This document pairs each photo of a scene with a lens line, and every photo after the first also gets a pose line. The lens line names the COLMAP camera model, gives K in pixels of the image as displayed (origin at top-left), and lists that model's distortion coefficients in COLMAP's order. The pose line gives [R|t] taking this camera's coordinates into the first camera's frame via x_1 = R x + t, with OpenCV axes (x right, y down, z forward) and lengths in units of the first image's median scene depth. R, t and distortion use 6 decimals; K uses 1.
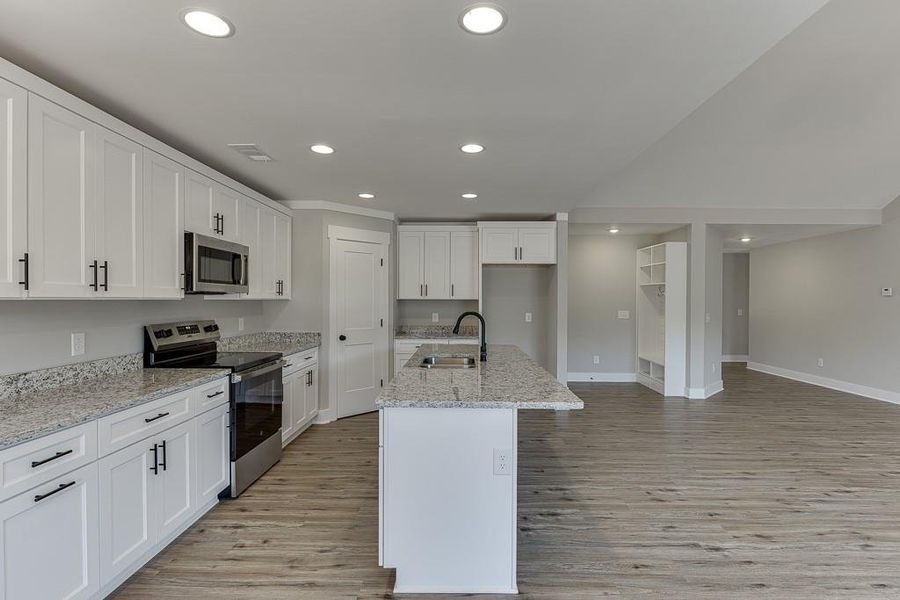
lens RADIAL K [[435.0, 0, 456.4], [0, 435.0, 303.4], [0, 0, 1]] dist [-0.005551, -0.000281]
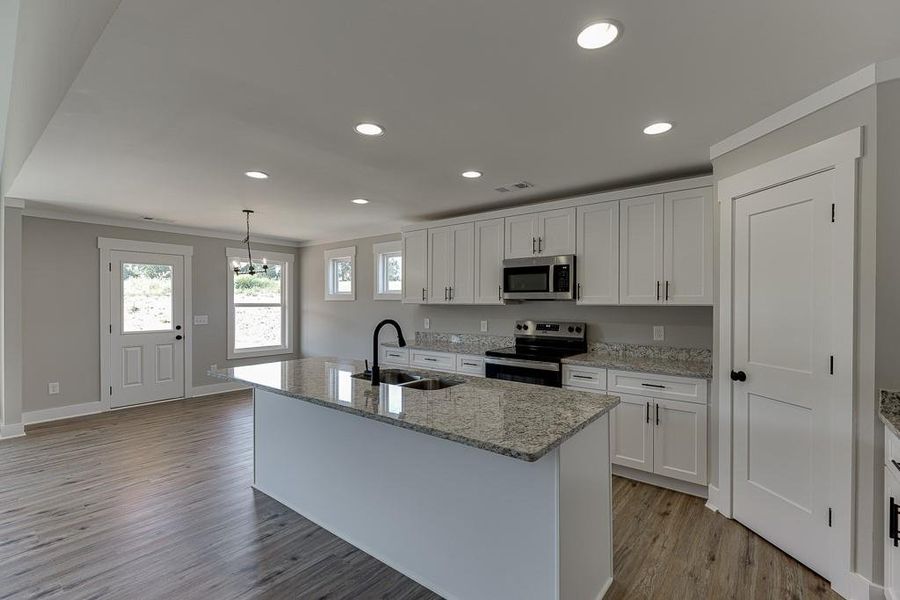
lens RADIAL K [[401.7, 0, 456.2], [0, 401.7, 302.7], [0, 0, 1]] dist [0.005078, -0.000024]
pose [[-0.607697, -0.004918, -0.794154, 0.493220], [-0.011954, 0.999924, 0.002955, -0.014305], [0.794079, 0.011289, -0.607710, 1.420002]]
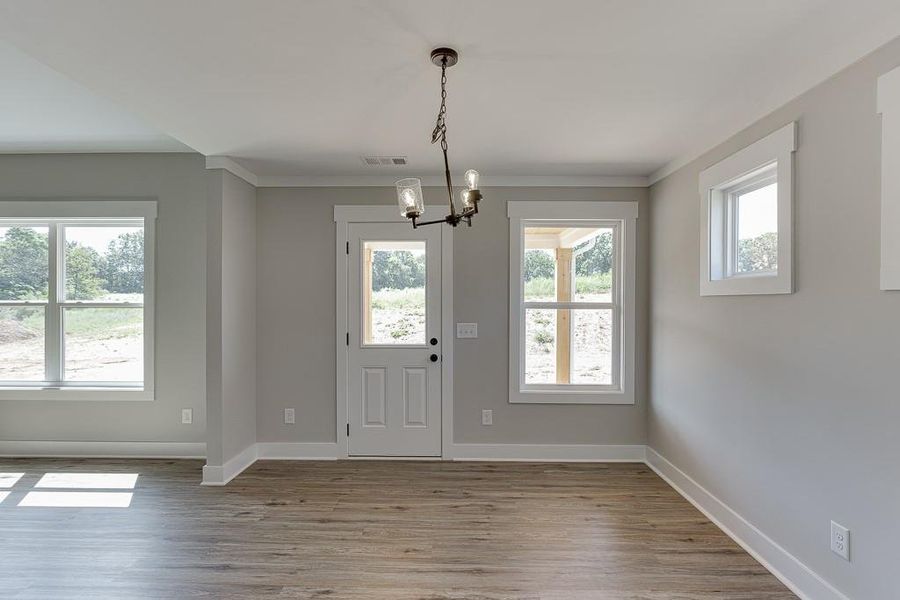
lens RADIAL K [[424.0, 0, 456.0], [0, 424.0, 303.2], [0, 0, 1]] dist [-0.003947, -0.000055]
pose [[-0.999957, -0.008487, -0.003858, -0.156152], [-0.008547, 0.999839, 0.015795, -0.007014], [0.003723, 0.015827, -0.999868, 0.596066]]
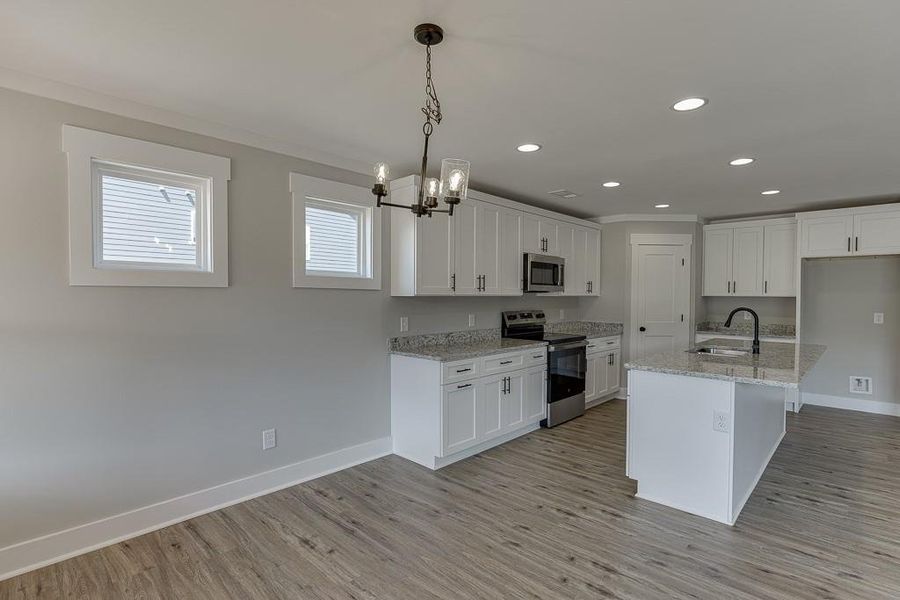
lens RADIAL K [[438.8, 0, 456.0], [0, 438.8, 305.1], [0, 0, 1]] dist [-0.006874, -0.000794]
pose [[0.736352, 0.016217, -0.676404, 0.227666], [-0.008150, 0.999853, 0.015100, 0.001708], [0.676549, -0.005606, 0.736376, -0.282875]]
